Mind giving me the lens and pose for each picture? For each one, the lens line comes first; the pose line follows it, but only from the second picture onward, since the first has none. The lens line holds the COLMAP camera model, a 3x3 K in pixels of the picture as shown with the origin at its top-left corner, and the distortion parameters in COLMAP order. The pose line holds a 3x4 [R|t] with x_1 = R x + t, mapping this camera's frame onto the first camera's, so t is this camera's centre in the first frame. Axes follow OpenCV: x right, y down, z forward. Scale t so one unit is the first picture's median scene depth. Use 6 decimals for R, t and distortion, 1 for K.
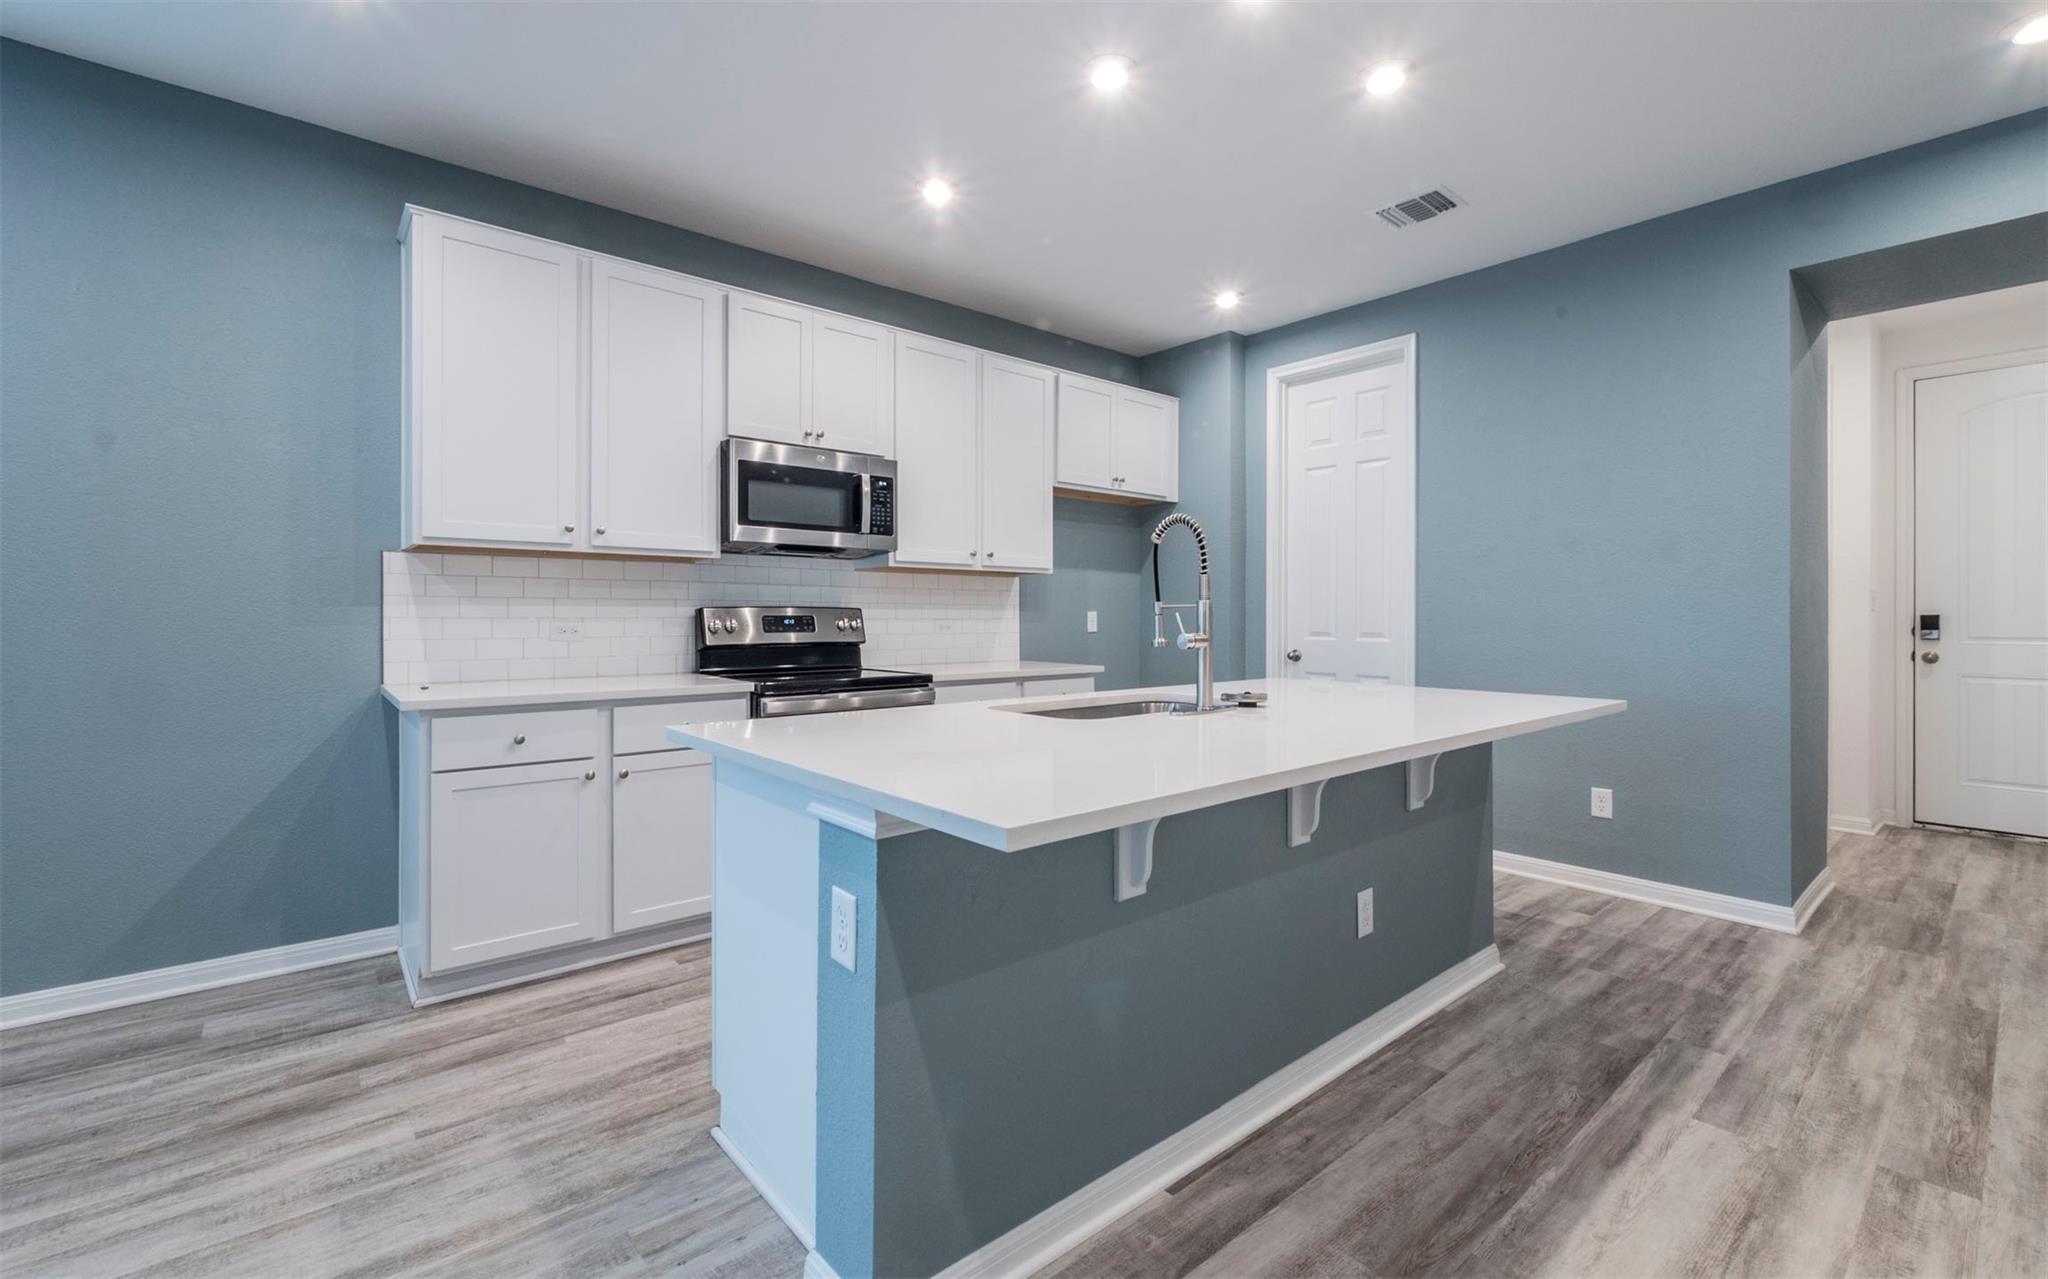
lens RADIAL K [[864.7, 0, 1003.0], [0, 864.7, 625.0], [0, 0, 1]] dist [0.000624, -0.000568]
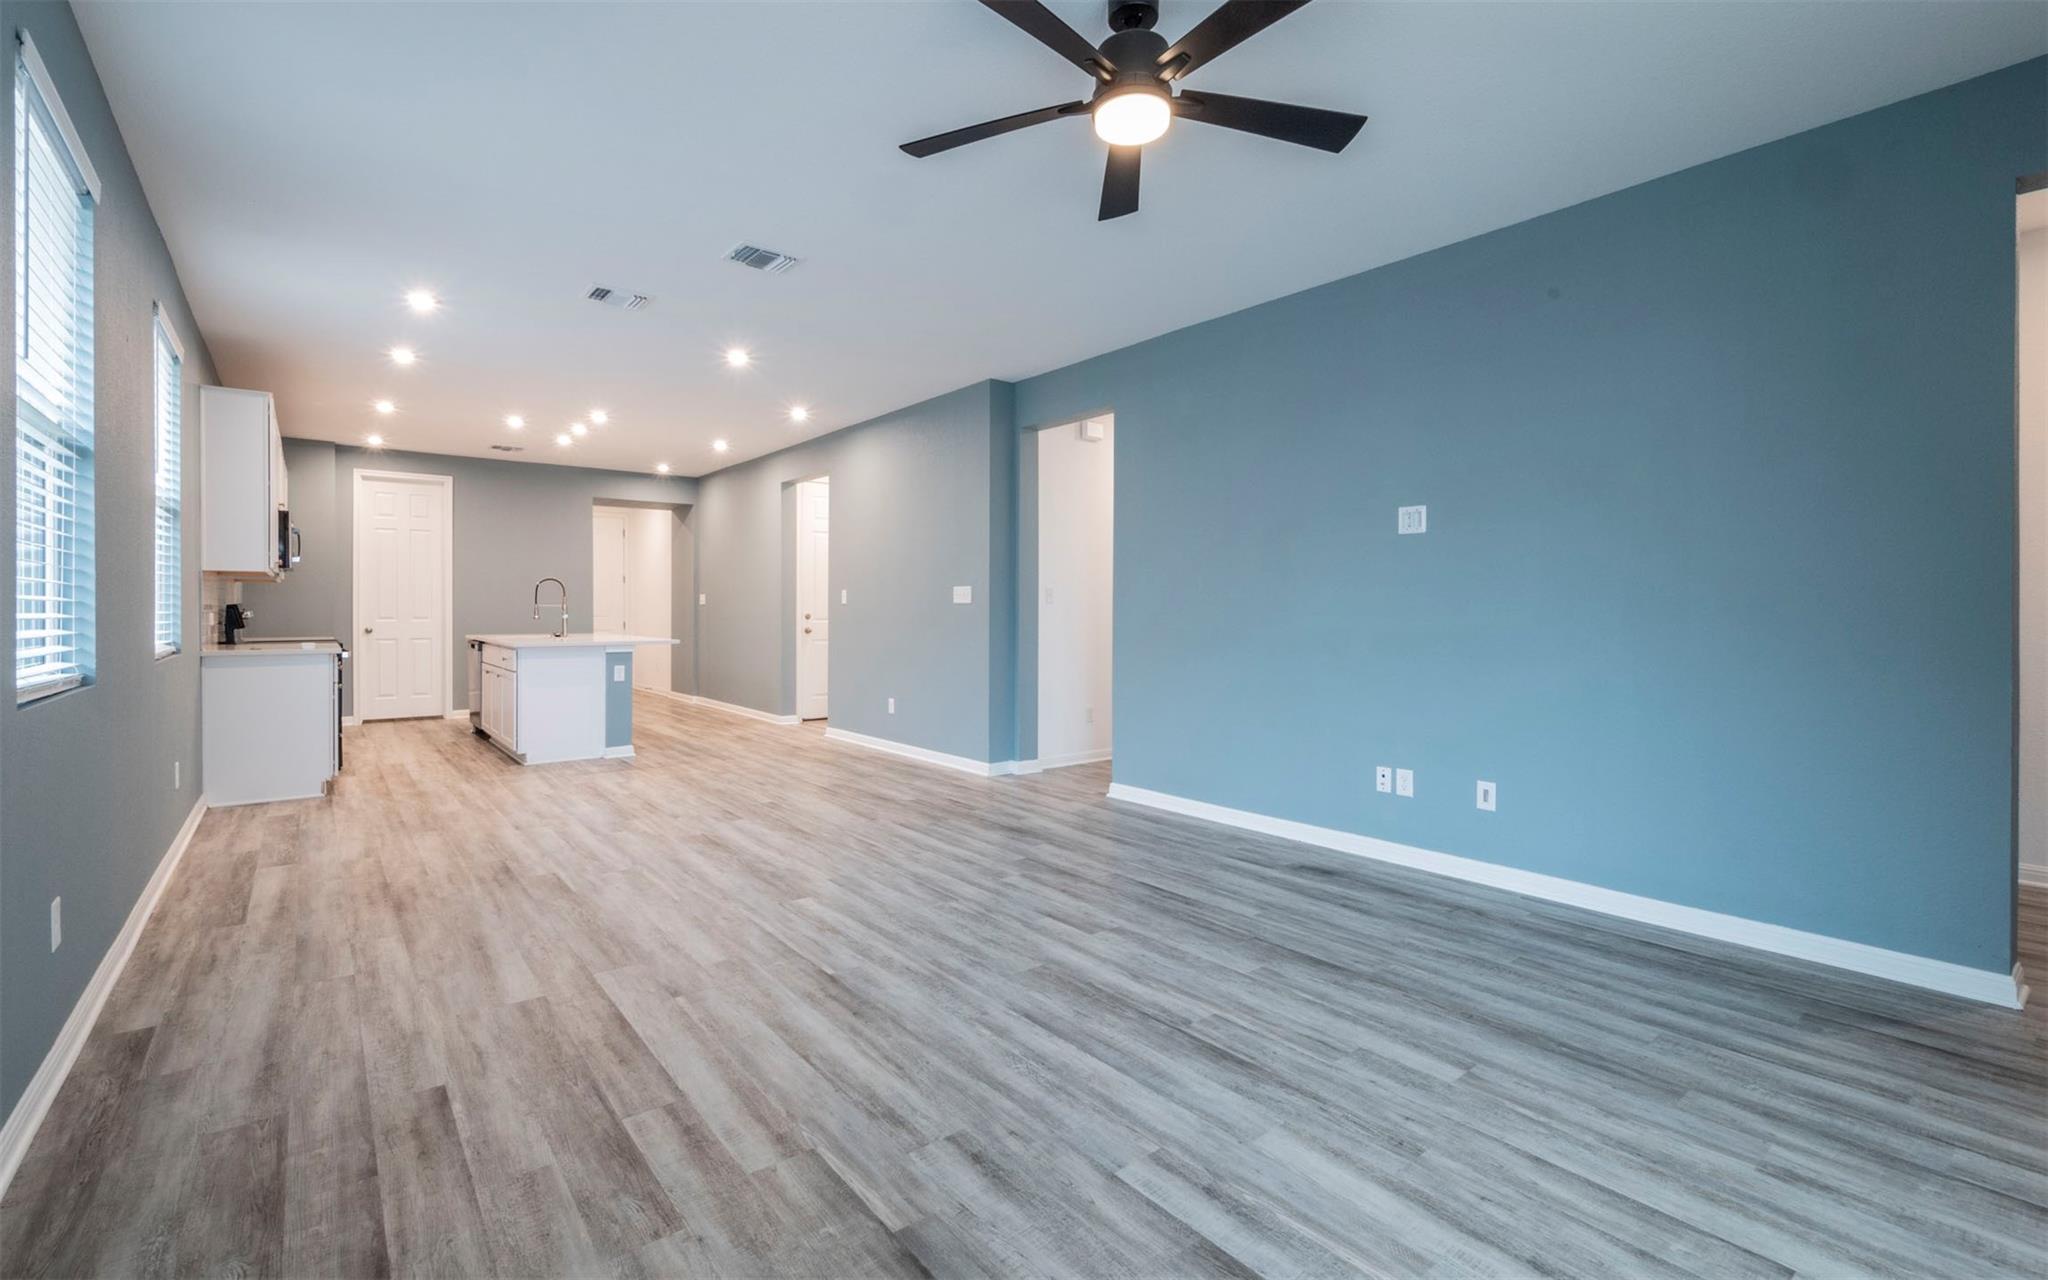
lens RADIAL K [[895.7, 0, 991.8], [0, 895.7, 610.2], [0, 0, 1]] dist [-0.008045, 0.000385]
pose [[0.042850, -0.003251, 0.999076, -2.846883], [0.009684, 0.999949, 0.002839, 0.001127], [-0.999035, 0.009554, 0.042880, -0.726609]]
